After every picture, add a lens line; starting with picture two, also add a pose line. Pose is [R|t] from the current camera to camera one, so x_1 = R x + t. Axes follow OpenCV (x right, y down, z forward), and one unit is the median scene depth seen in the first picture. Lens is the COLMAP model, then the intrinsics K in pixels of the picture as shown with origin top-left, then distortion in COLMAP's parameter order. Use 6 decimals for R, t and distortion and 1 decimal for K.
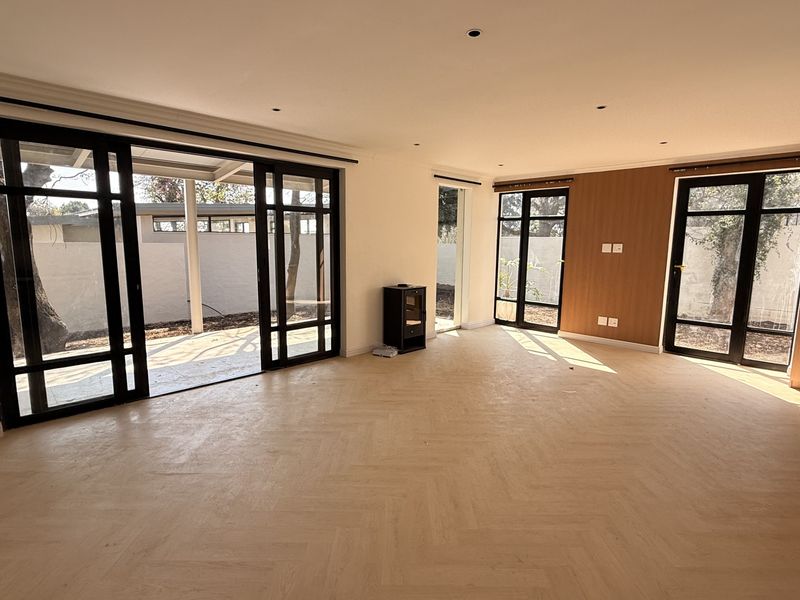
lens RADIAL K [[425.4, 0, 395.9], [0, 425.4, 299.8], [0, 0, 1]] dist [0.001907, 0.000230]
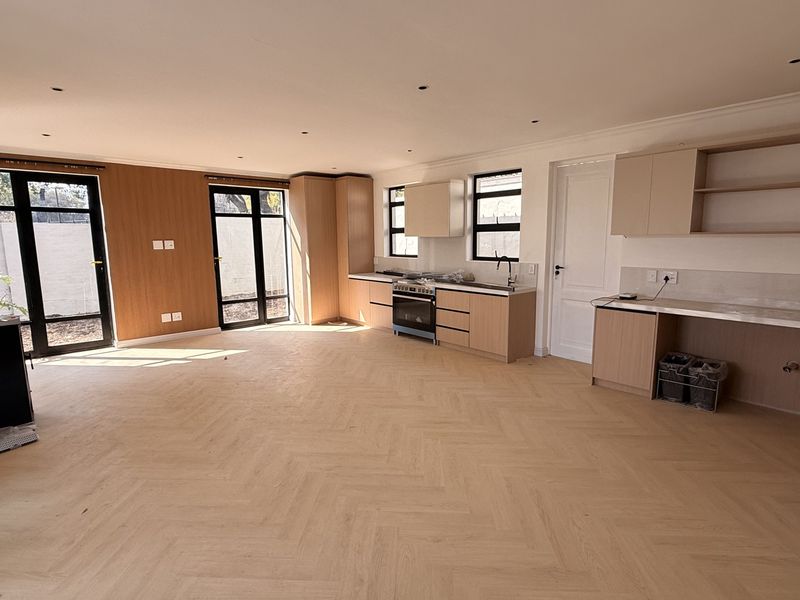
lens RADIAL K [[425.4, 0, 395.9], [0, 425.4, 299.8], [0, 0, 1]] dist [0.001907, 0.000230]
pose [[0.057091, -0.155432, 0.986195, -0.468295], [0.148582, 0.978129, 0.145560, -0.057953], [-0.987251, 0.138221, 0.078937, 0.387354]]
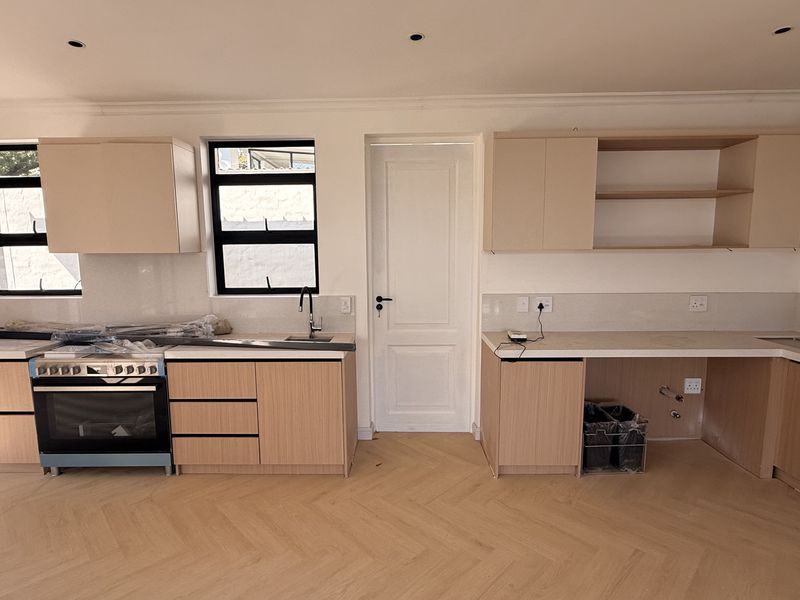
lens RADIAL K [[425.4, 0, 395.9], [0, 425.4, 299.8], [0, 0, 1]] dist [0.001907, 0.000230]
pose [[-0.701903, -0.090209, 0.706537, -0.021328], [0.100135, 0.969599, 0.223274, -0.070981], [-0.705199, 0.227466, -0.671531, 0.484549]]
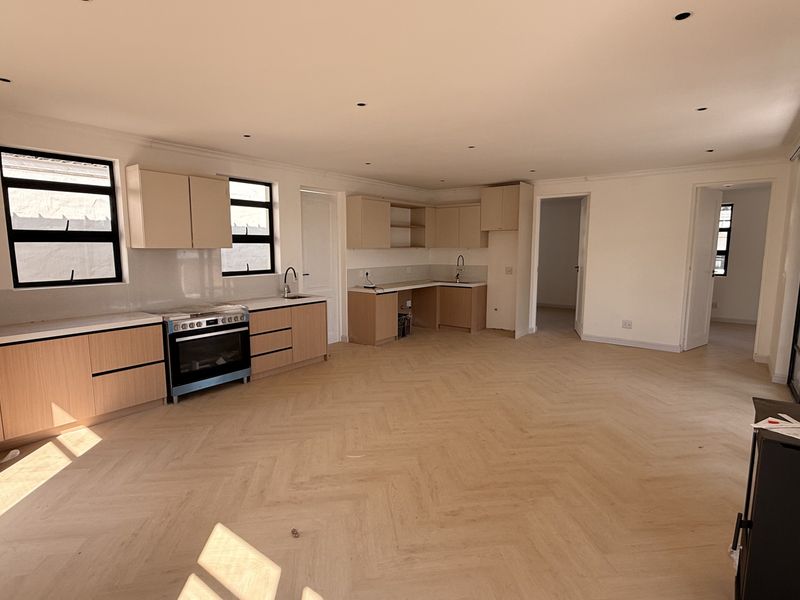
lens RADIAL K [[425.4, 0, 395.9], [0, 425.4, 299.8], [0, 0, 1]] dist [0.001907, 0.000230]
pose [[-0.990260, 0.008476, -0.138972, 0.299176], [-0.027859, 0.965897, 0.257422, -0.155017], [0.136415, 0.258787, -0.956253, 1.115707]]
